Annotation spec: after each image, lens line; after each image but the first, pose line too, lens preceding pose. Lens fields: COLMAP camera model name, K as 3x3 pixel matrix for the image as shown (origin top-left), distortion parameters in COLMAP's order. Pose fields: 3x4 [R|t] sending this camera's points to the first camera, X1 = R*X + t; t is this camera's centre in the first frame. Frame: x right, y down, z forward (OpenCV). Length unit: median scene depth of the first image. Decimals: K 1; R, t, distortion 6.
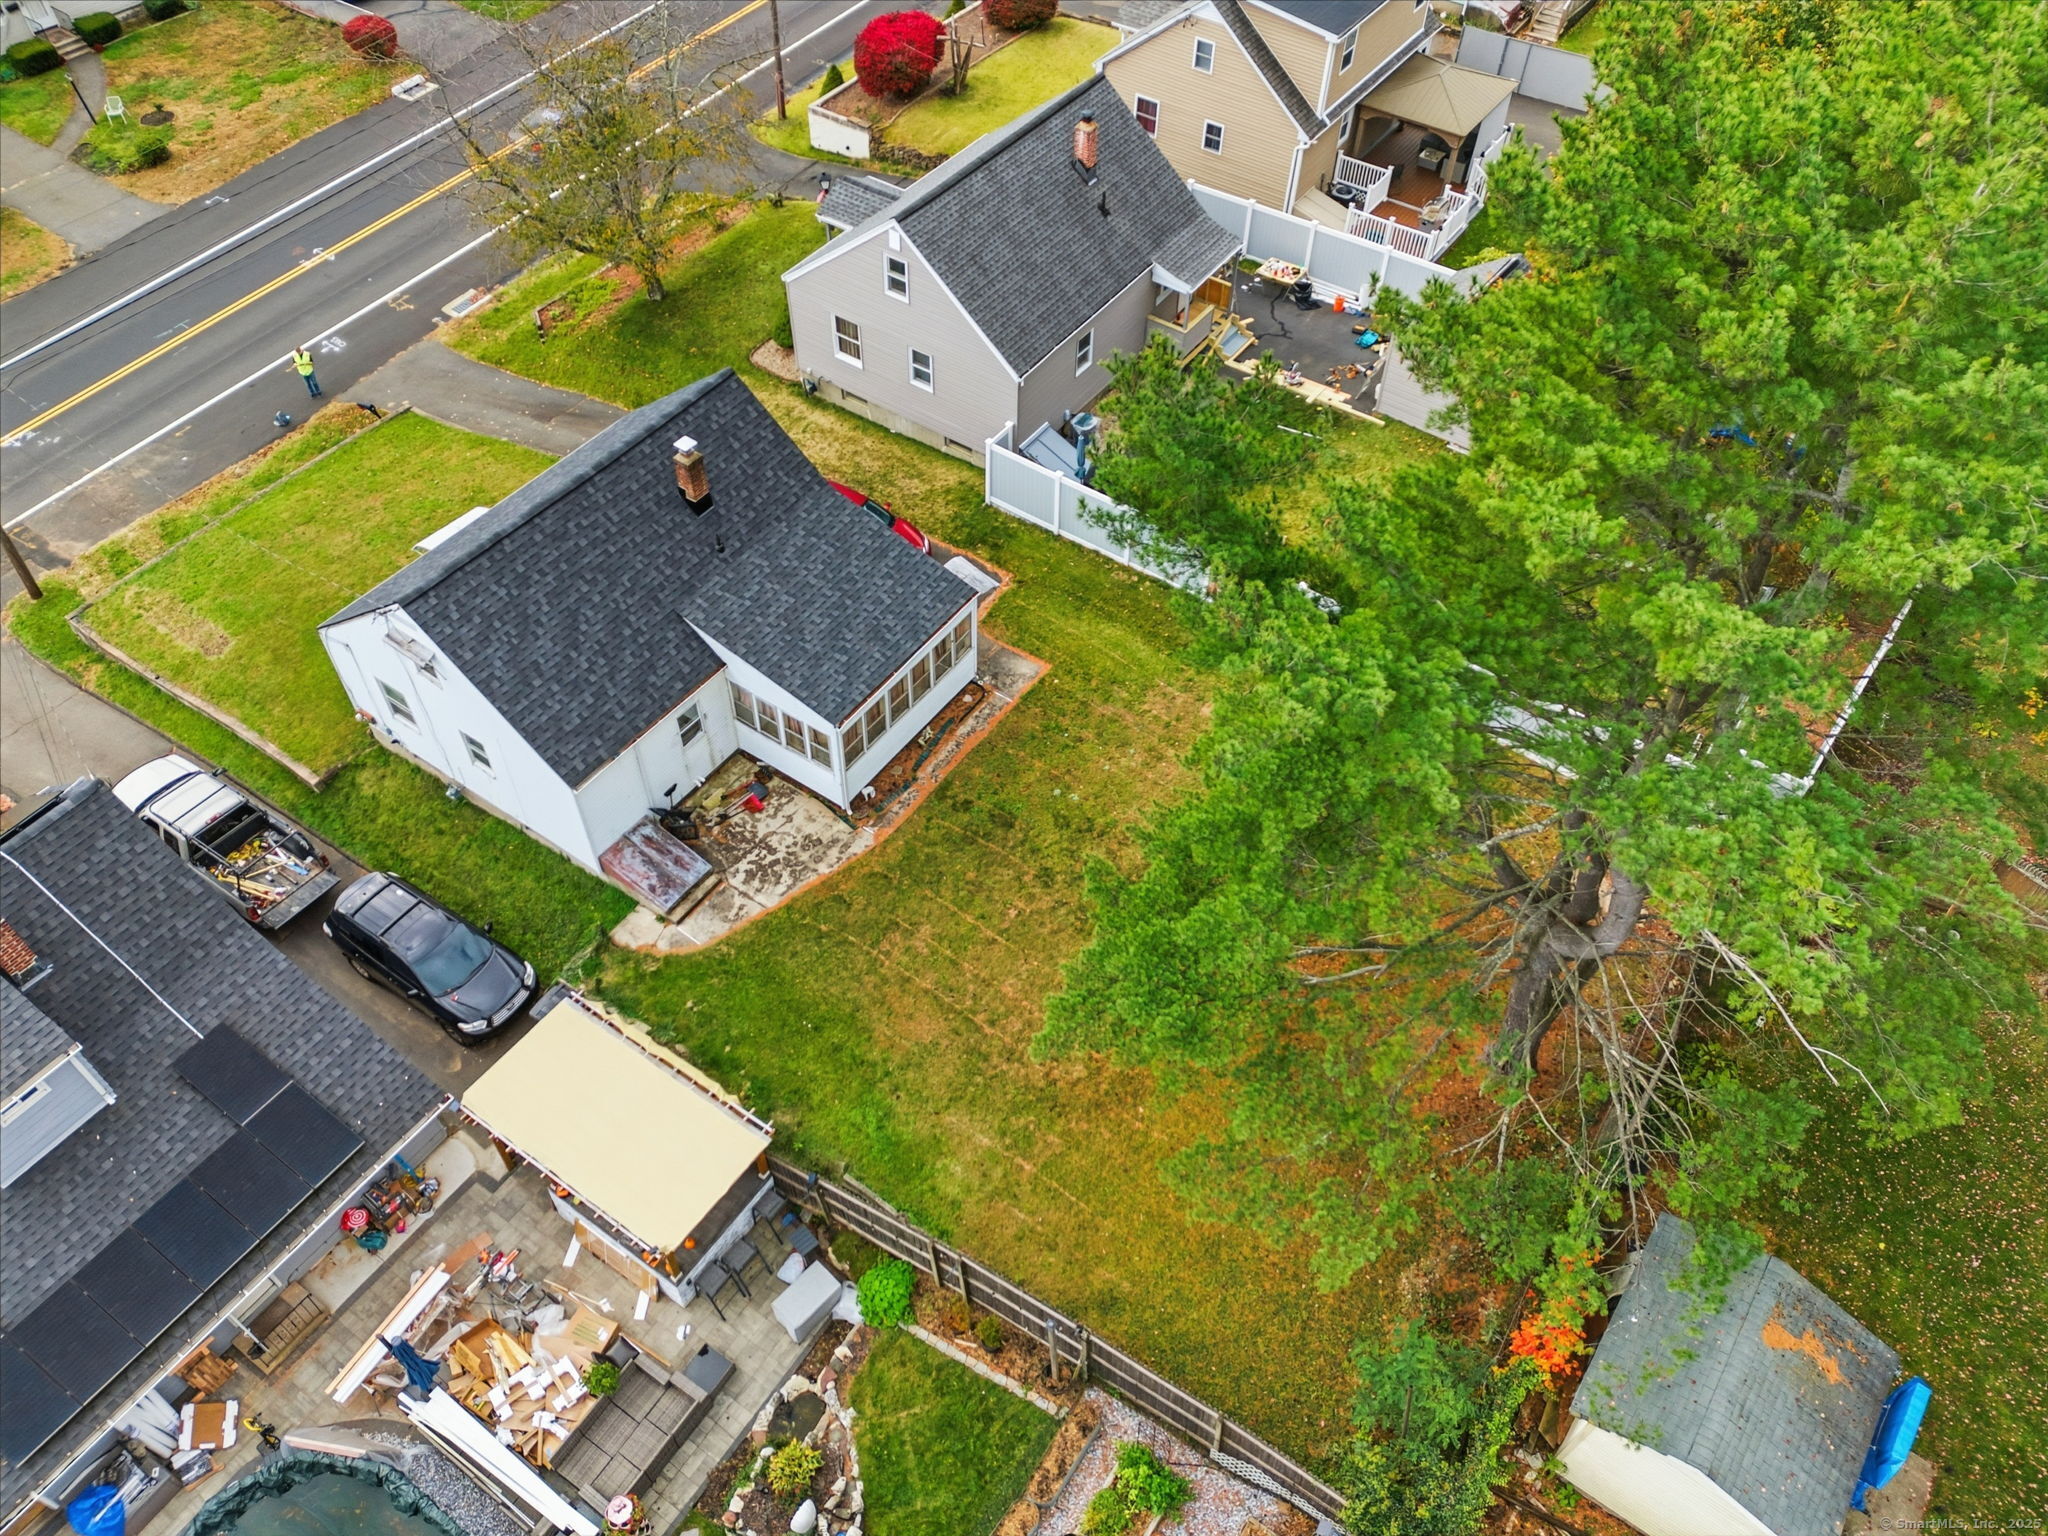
lens RADIAL K [[1480.1, 0, 1027.0], [0, 1480.1, 777.3], [0, 0, 1]] dist [0.068618, -0.057571]
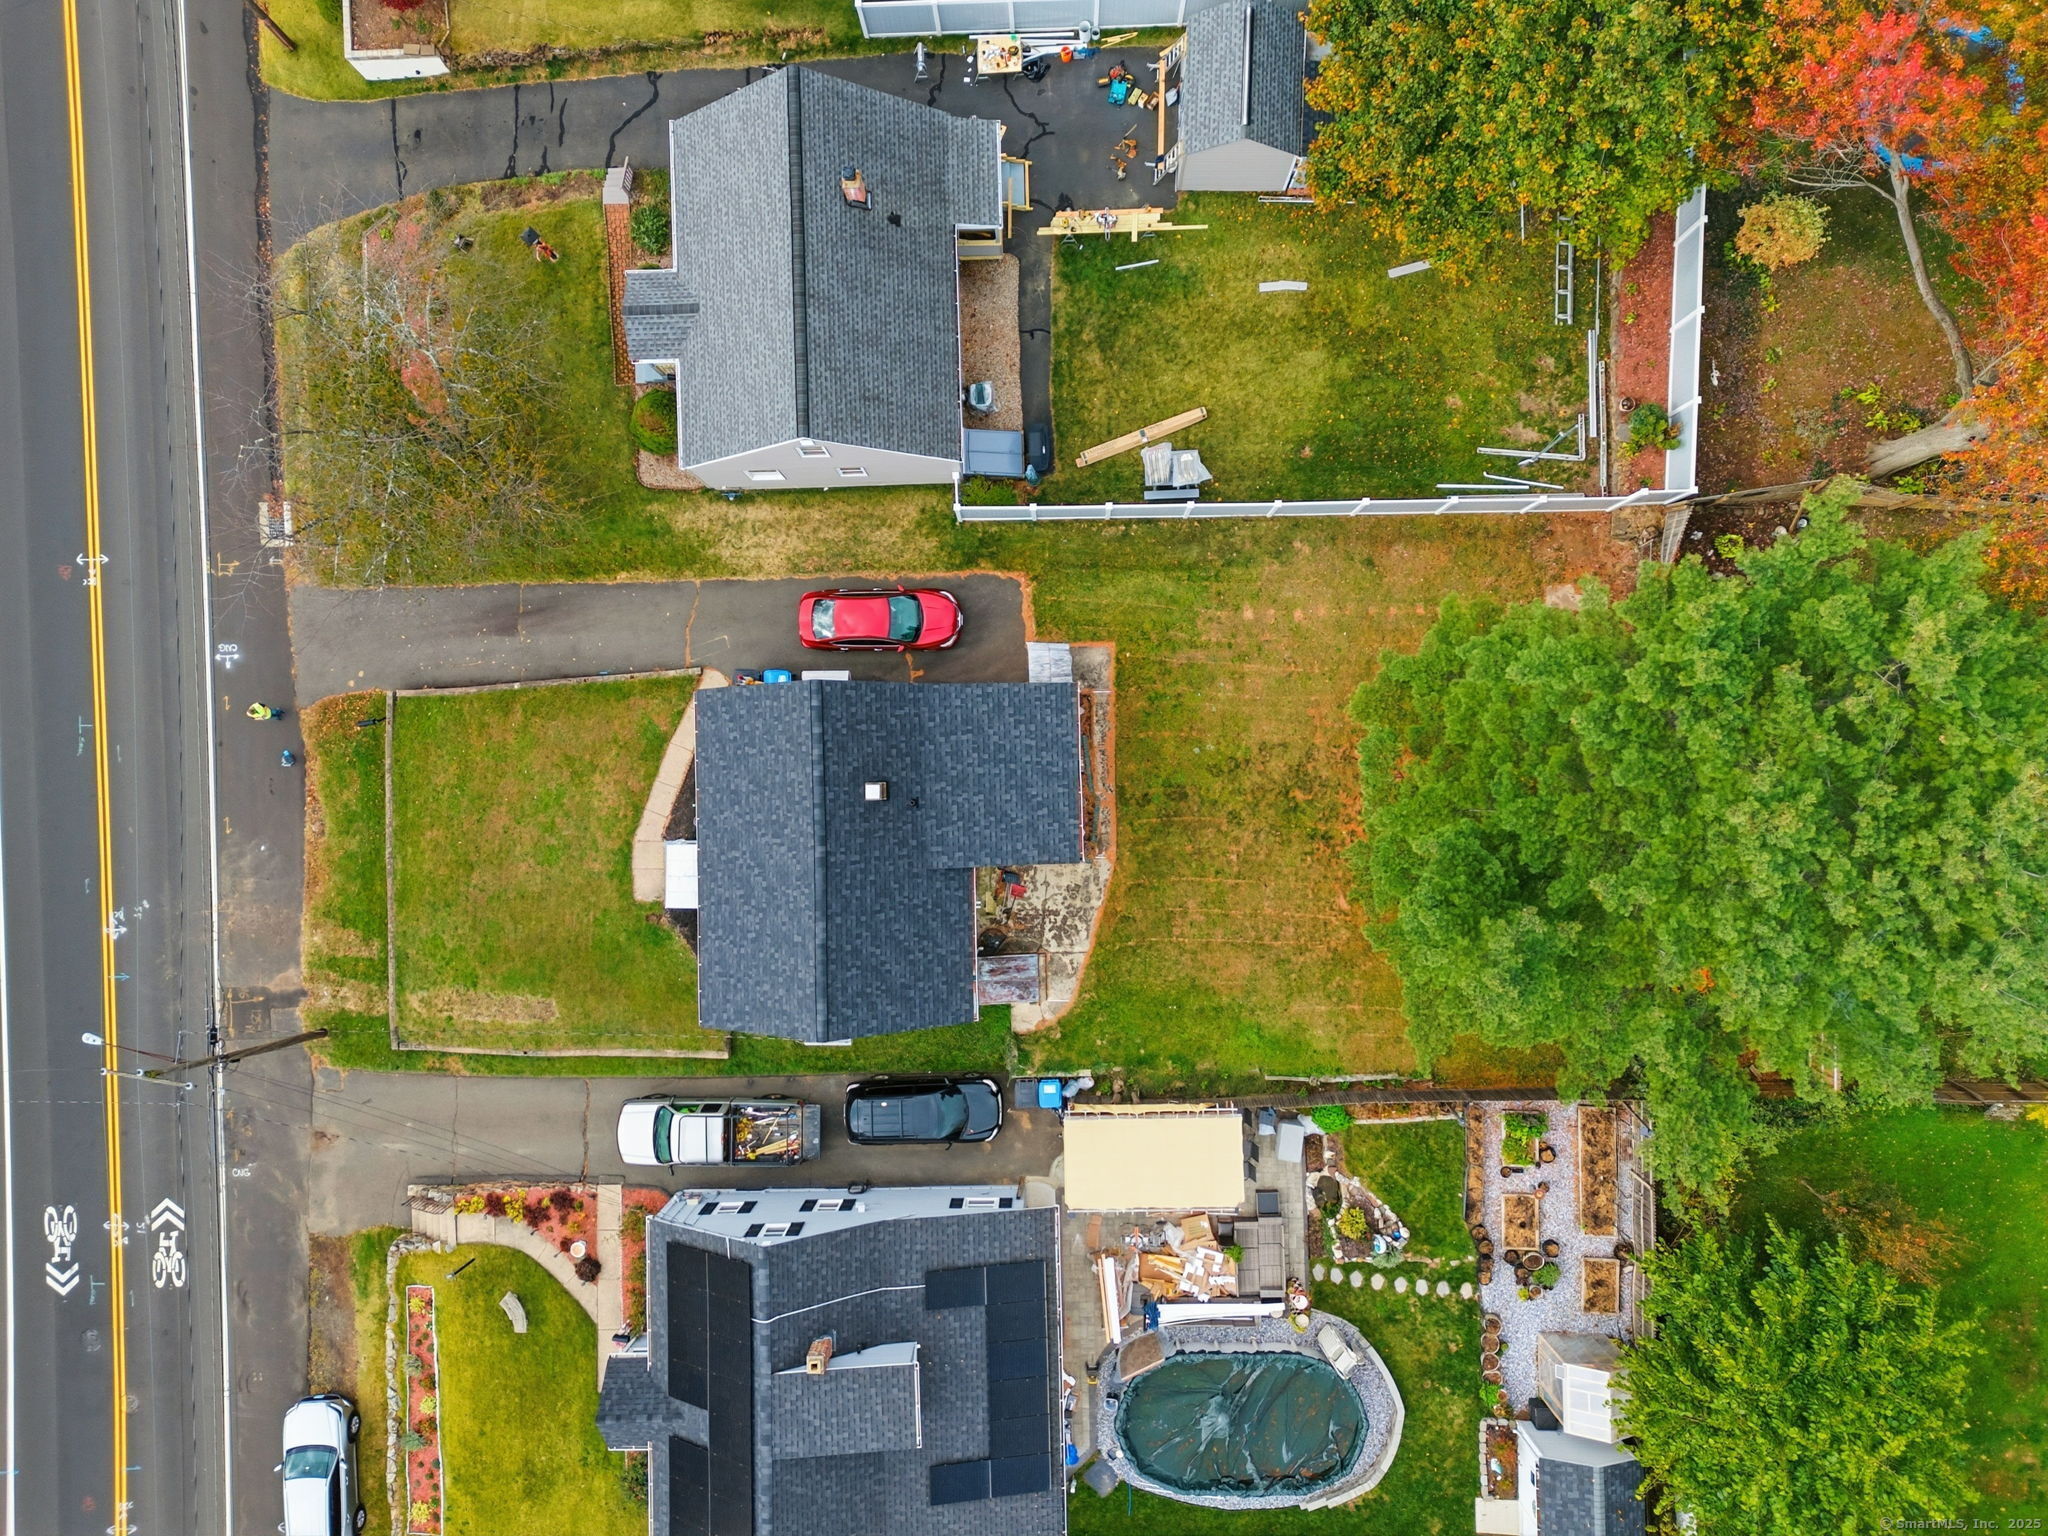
lens RADIAL K [[1480.1, 0, 1021.1], [0, 1480.1, 769.4], [0, 0, 1]] dist [0.068618, -0.057571]
pose [[0.809947, -0.585753, -0.029670, -0.079445], [0.472837, 0.622210, 0.623923, -0.900096], [-0.347004, -0.519374, 0.780922, 0.011446]]
